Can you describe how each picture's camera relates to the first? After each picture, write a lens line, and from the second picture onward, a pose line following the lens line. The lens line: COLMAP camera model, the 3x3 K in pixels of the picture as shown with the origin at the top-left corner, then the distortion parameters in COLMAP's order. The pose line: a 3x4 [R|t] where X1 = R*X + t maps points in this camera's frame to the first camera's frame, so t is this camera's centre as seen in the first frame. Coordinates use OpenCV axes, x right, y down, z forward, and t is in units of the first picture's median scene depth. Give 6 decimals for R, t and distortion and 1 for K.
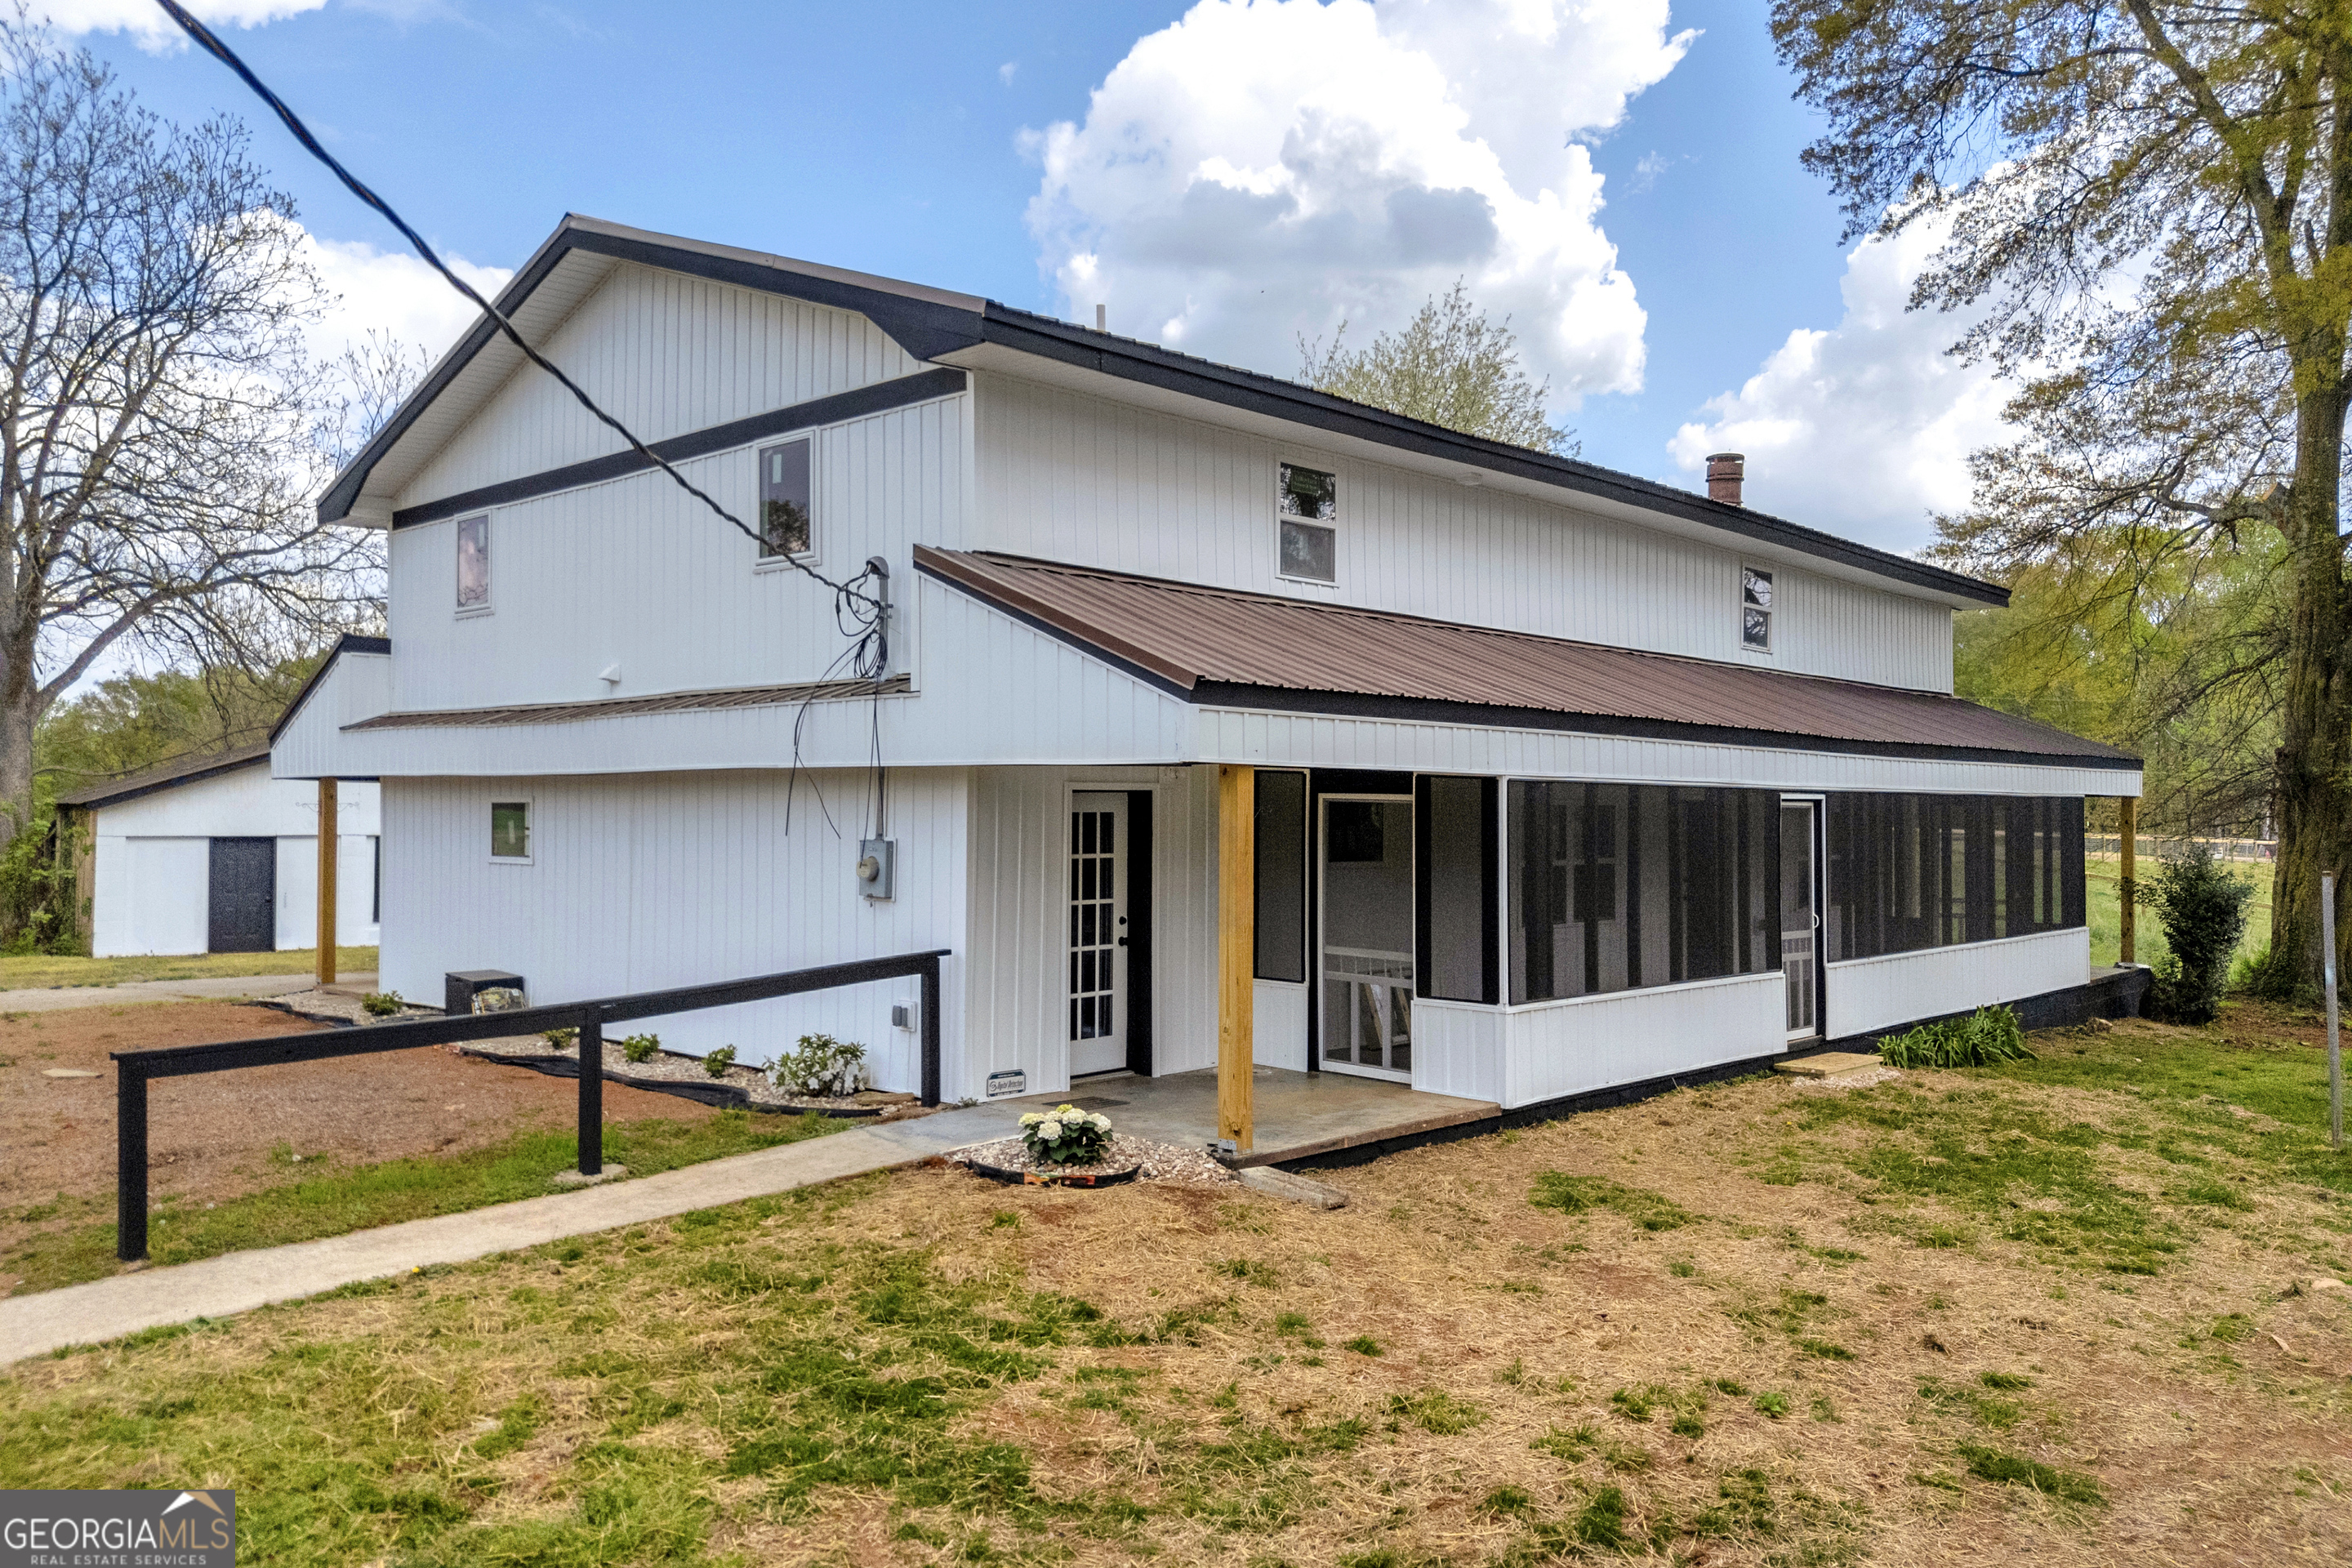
lens RADIAL K [[1736.0, 0, 1234.3], [0, 1736.0, 817.3], [0, 0, 1]] dist [0.103948, -0.153642]
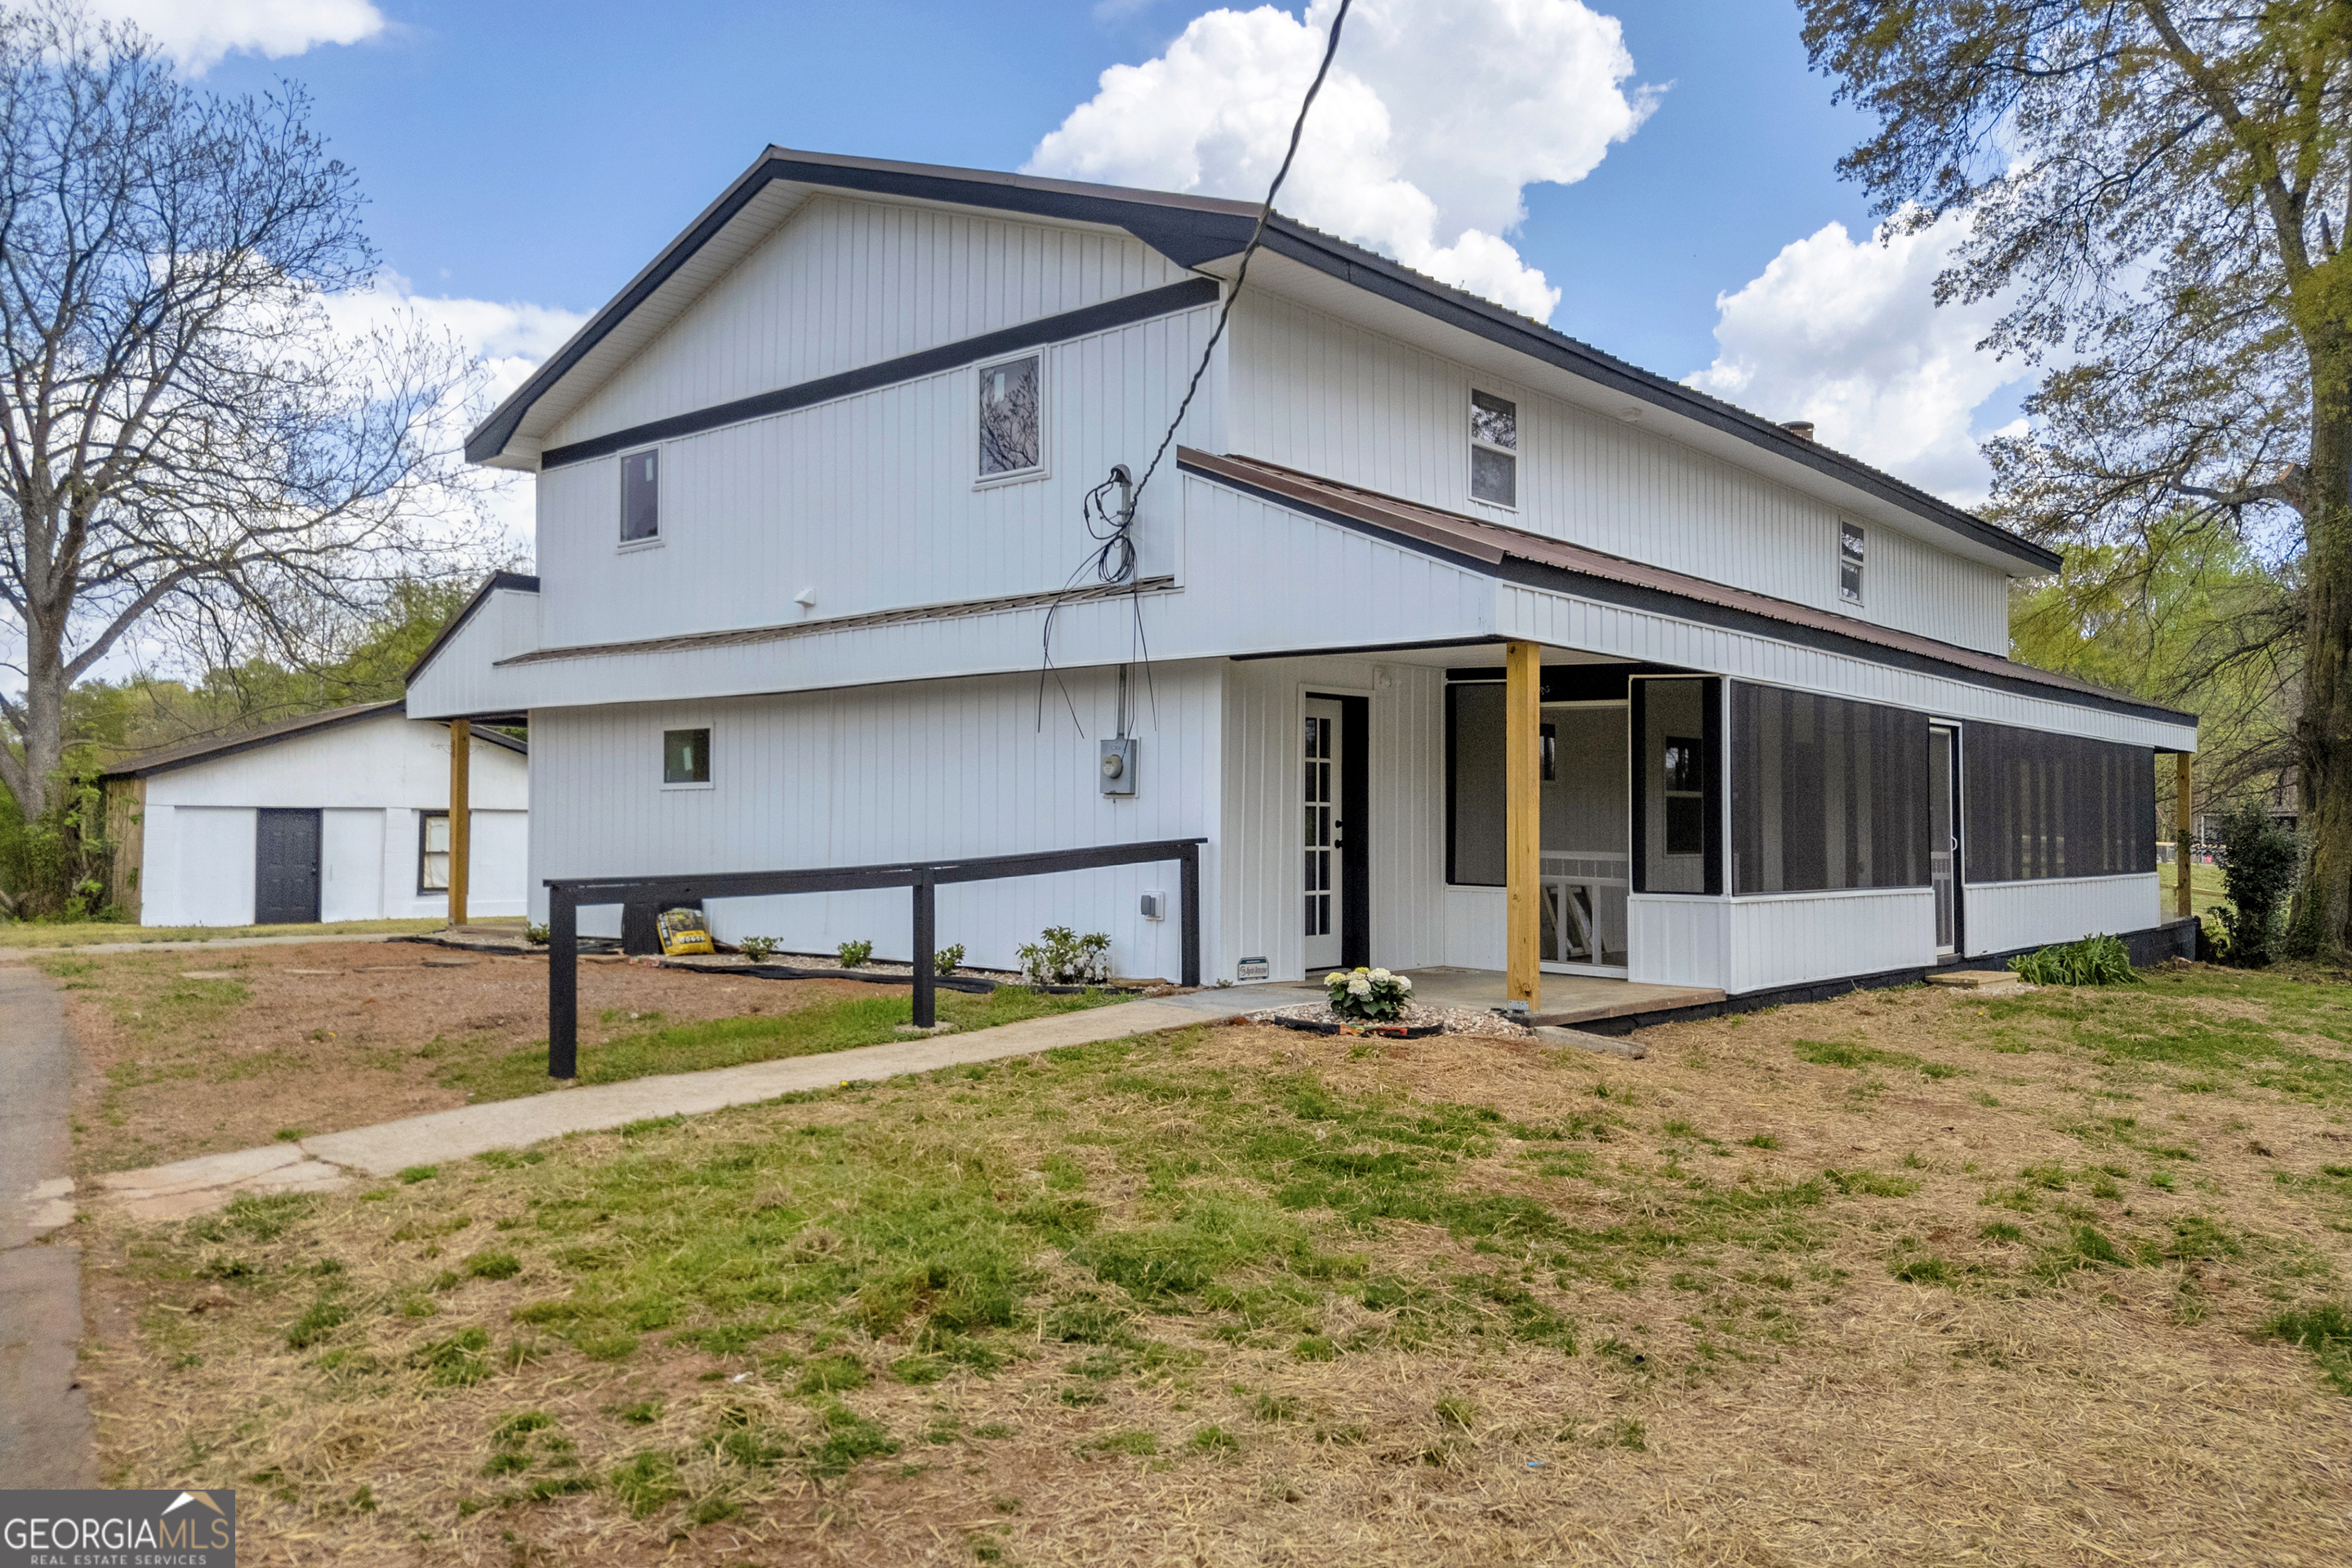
lens RADIAL K [[1736.0, 0, 1234.3], [0, 1736.0, 817.3], [0, 0, 1]] dist [0.103948, -0.153642]
pose [[0.999150, -0.000318, 0.041226, -0.146675], [0.000842, 0.999919, -0.012679, 0.059546], [-0.041219, 0.012703, 0.999069, -0.027152]]
